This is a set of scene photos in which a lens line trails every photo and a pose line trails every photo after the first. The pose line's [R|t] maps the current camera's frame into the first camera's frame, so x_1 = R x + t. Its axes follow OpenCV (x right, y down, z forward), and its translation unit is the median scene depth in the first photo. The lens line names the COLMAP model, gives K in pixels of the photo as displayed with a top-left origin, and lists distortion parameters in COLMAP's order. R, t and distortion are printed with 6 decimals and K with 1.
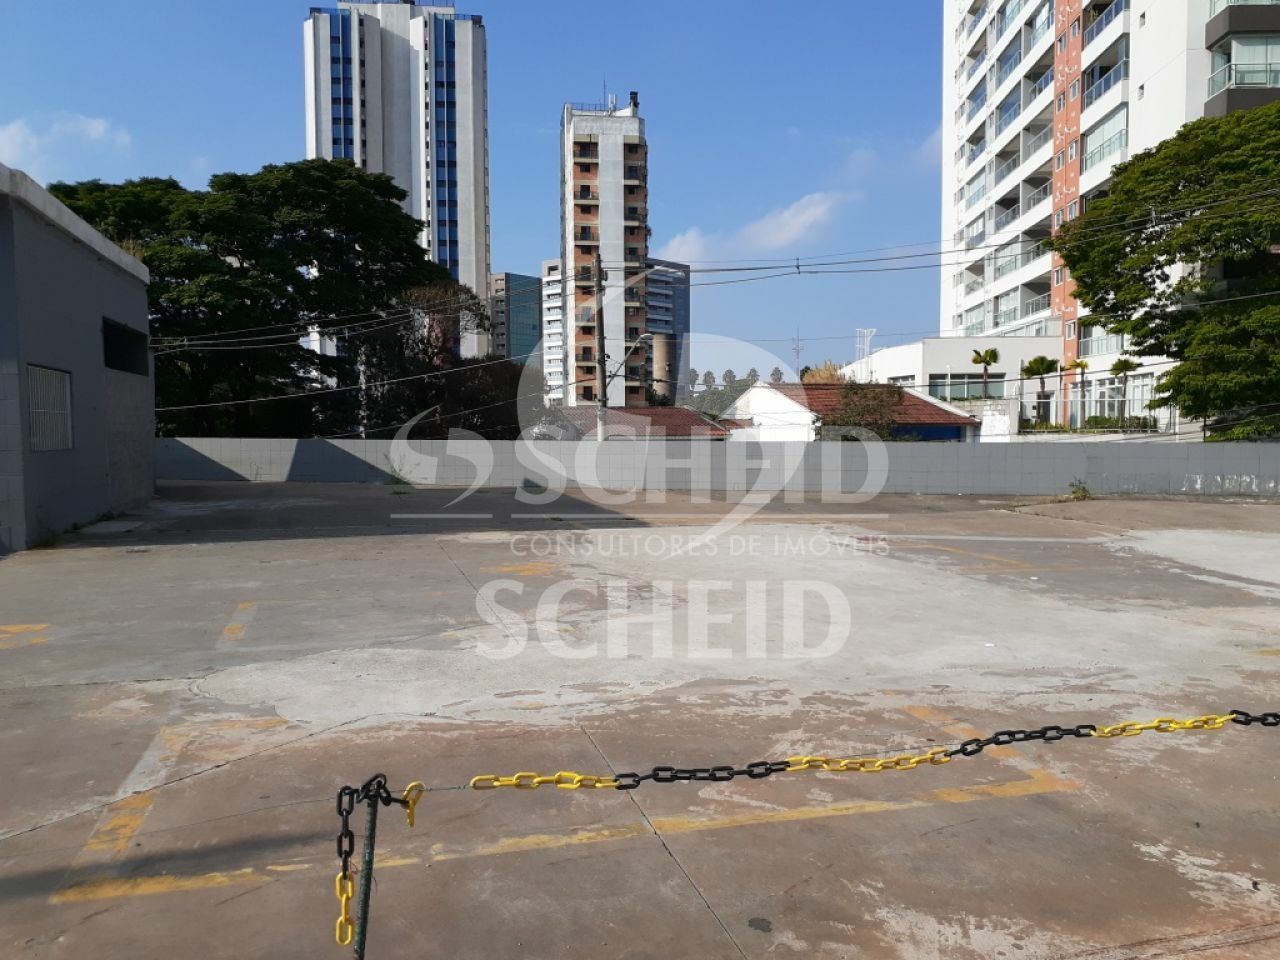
lens RADIAL K [[1081.8, 0, 638.8], [0, 1081.8, 478.5], [0, 0, 1]] dist [-0.005471, -0.004343]
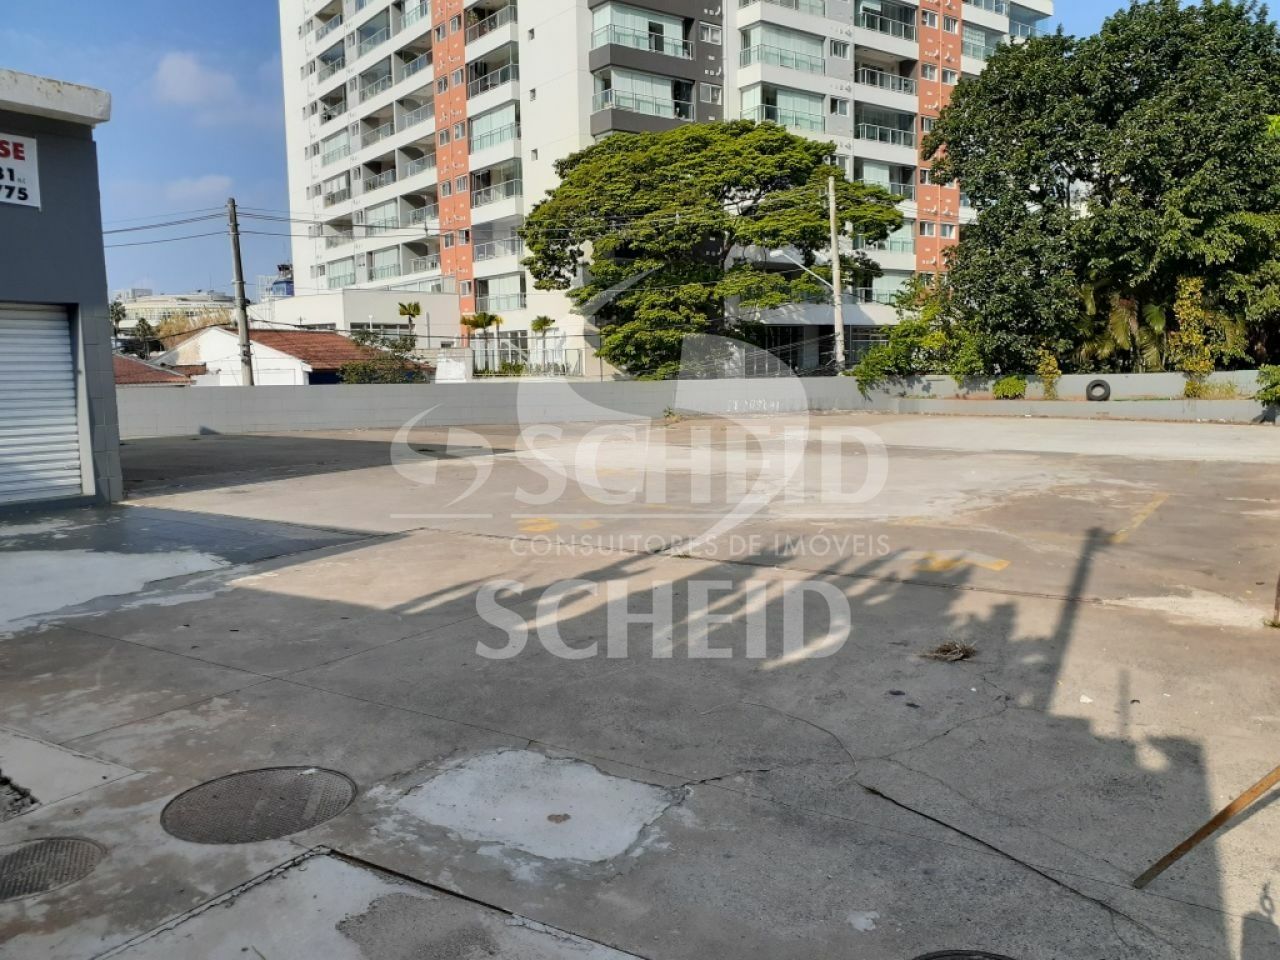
lens RADIAL K [[1081.8, 0, 638.5], [0, 1081.8, 482.7], [0, 0, 1]] dist [-0.005471, -0.004343]
pose [[0.756638, -0.072230, 0.649832, -0.243406], [0.037332, 0.997030, 0.067355, 0.000601], [-0.652767, -0.026704, 0.757088, -0.013065]]
